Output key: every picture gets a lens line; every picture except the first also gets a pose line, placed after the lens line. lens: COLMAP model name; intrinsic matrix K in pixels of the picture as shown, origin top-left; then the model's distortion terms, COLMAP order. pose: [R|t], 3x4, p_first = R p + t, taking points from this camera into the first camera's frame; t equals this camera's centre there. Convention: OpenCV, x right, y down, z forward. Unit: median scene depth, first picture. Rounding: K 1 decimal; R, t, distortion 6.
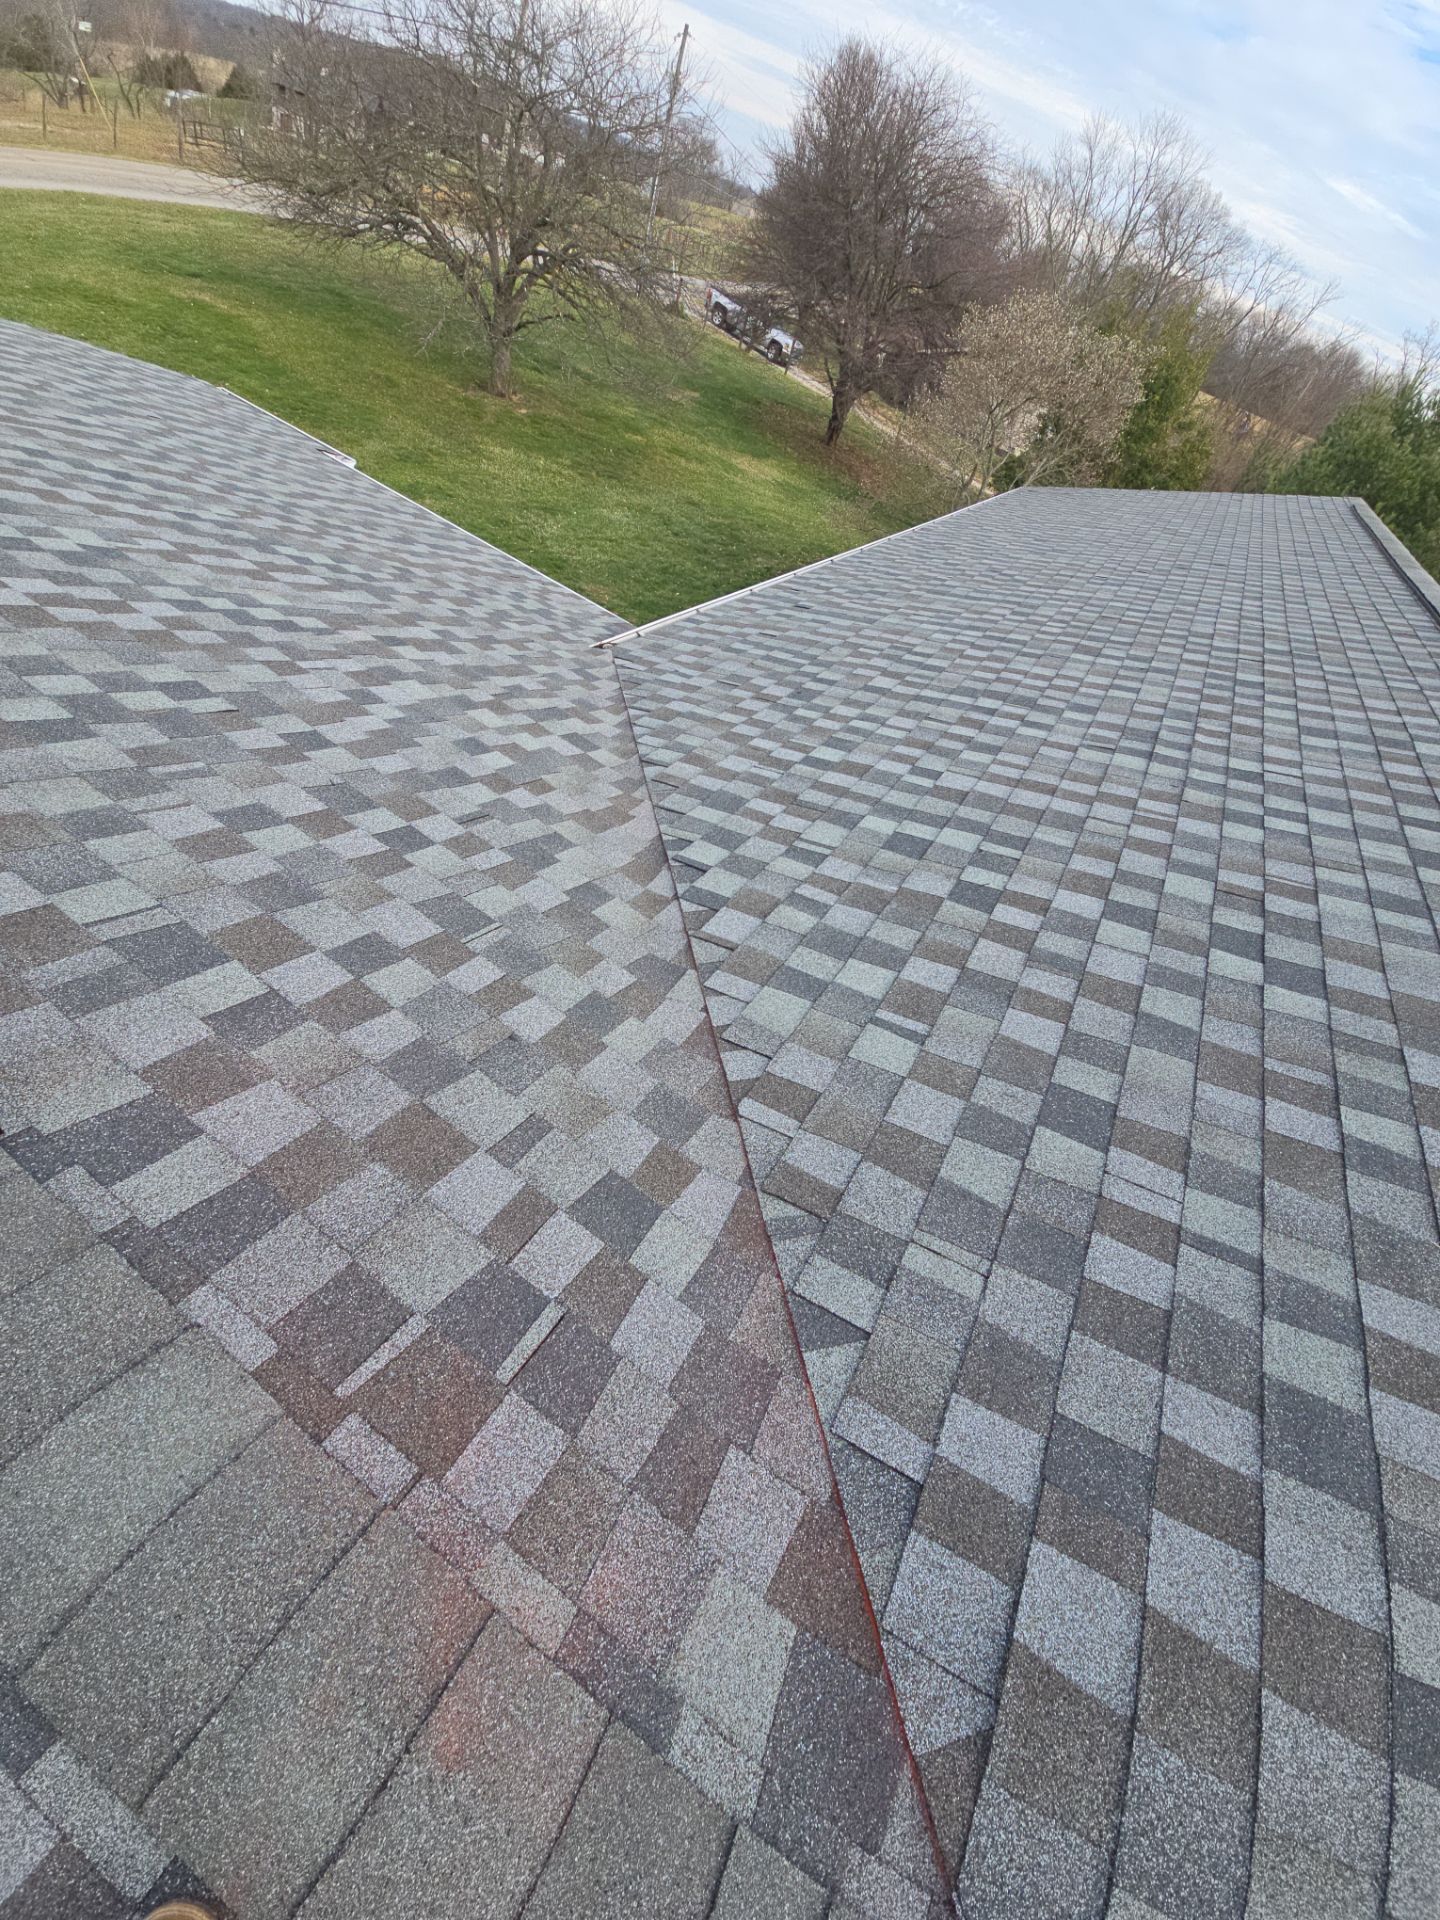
lens RADIAL K [[781.9, 0, 715.7], [0, 781.9, 954.1], [0, 0, 1]] dist [0.004213, -0.003685]
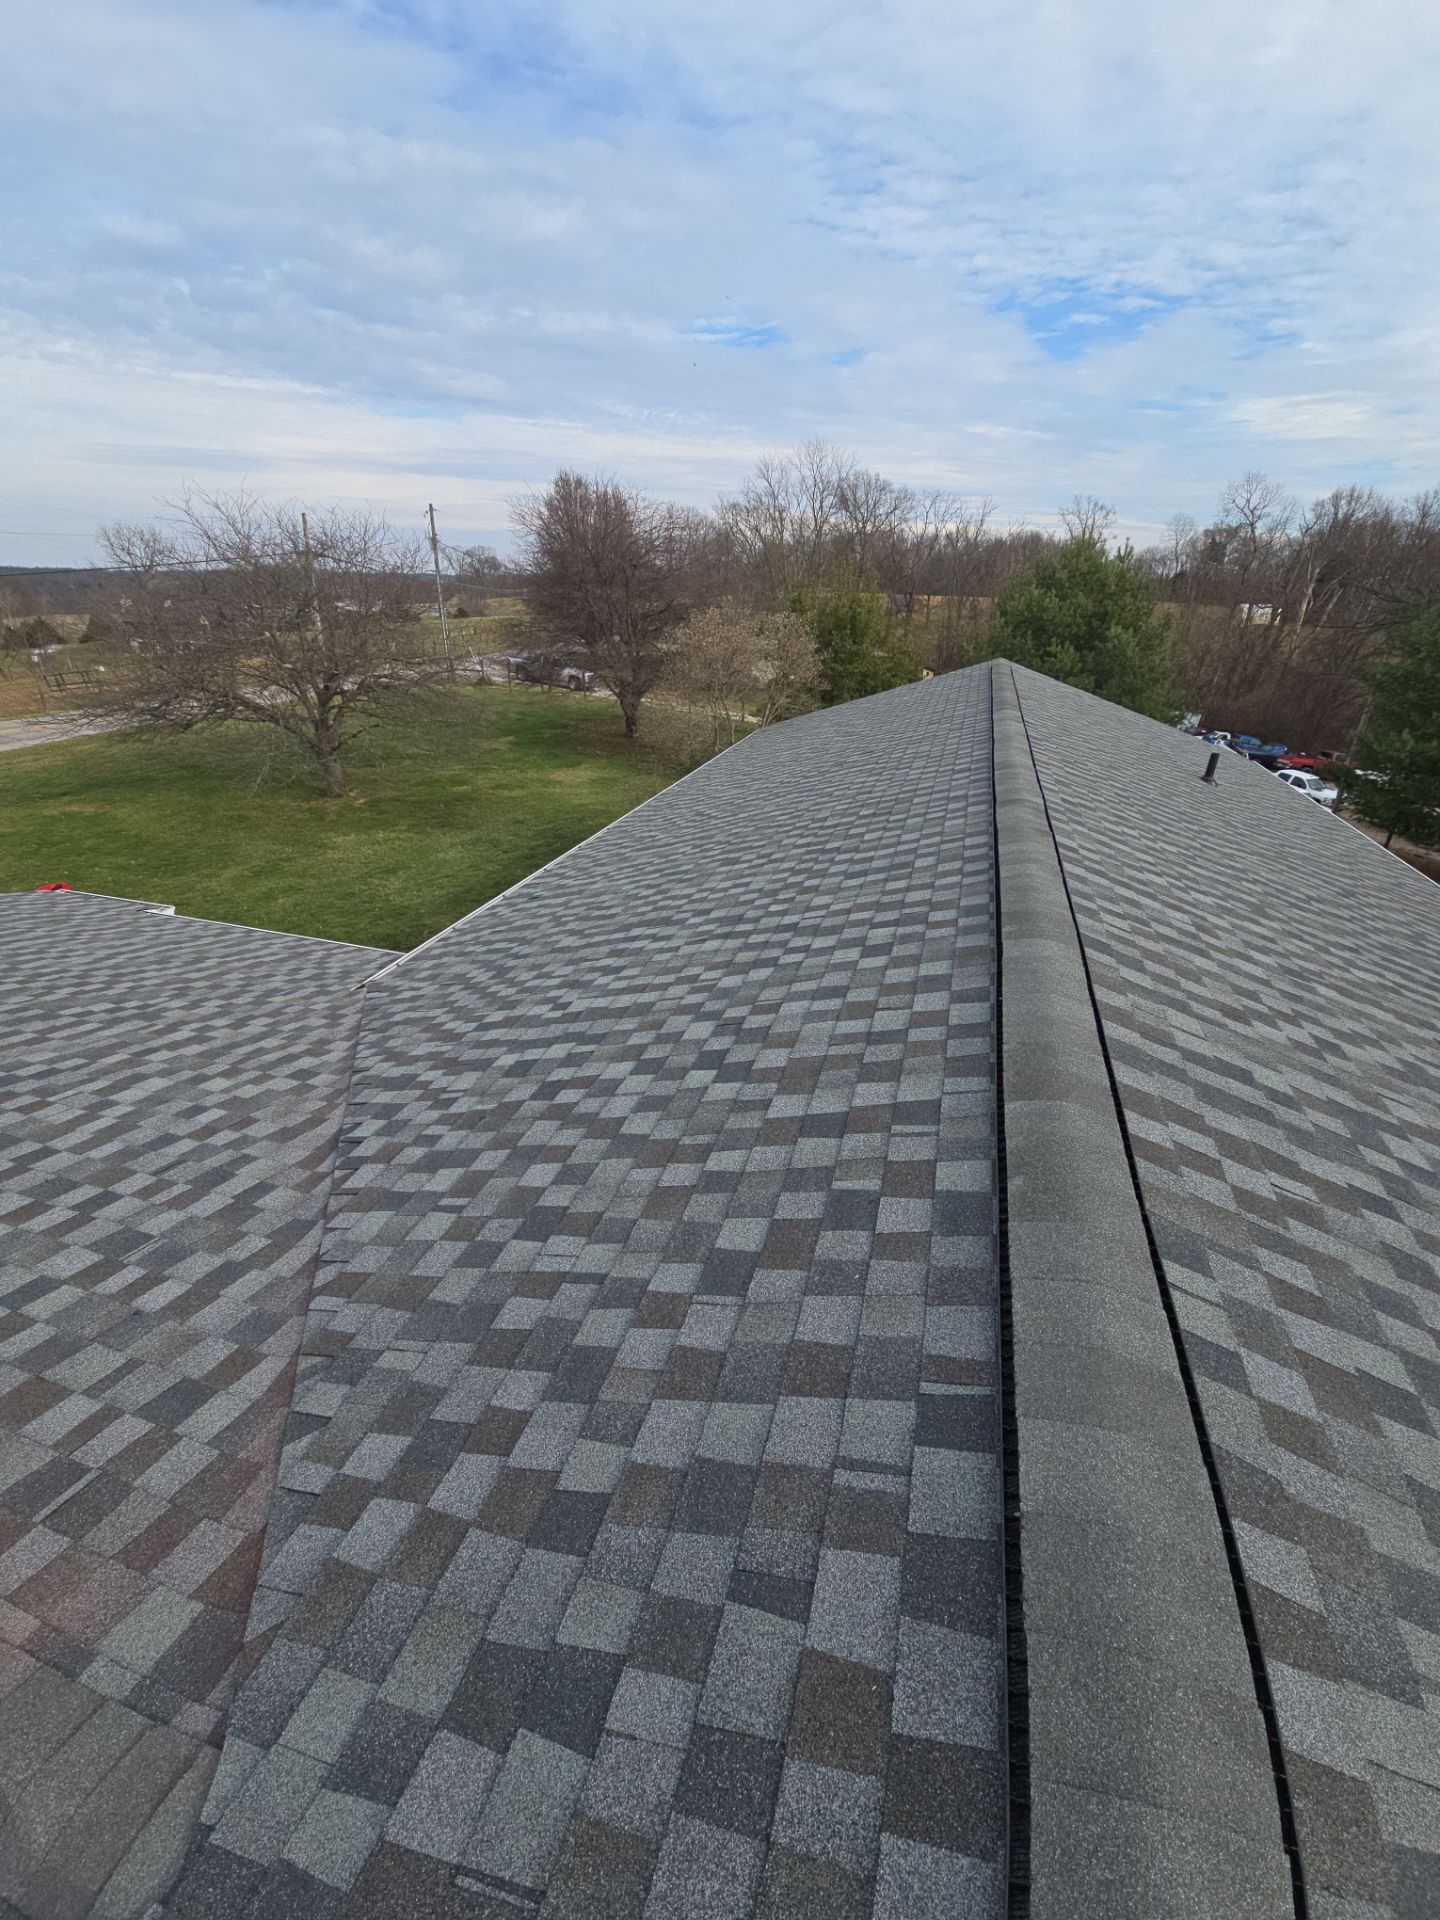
lens RADIAL K [[781.9, 0, 719.6], [0, 781.9, 955.3], [0, 0, 1]] dist [0.004213, -0.003685]
pose [[0.938448, -0.335558, 0.081953, 0.651770], [0.344892, 0.897132, -0.276049, 0.218099], [0.019108, 0.287322, 0.957643, -0.416251]]
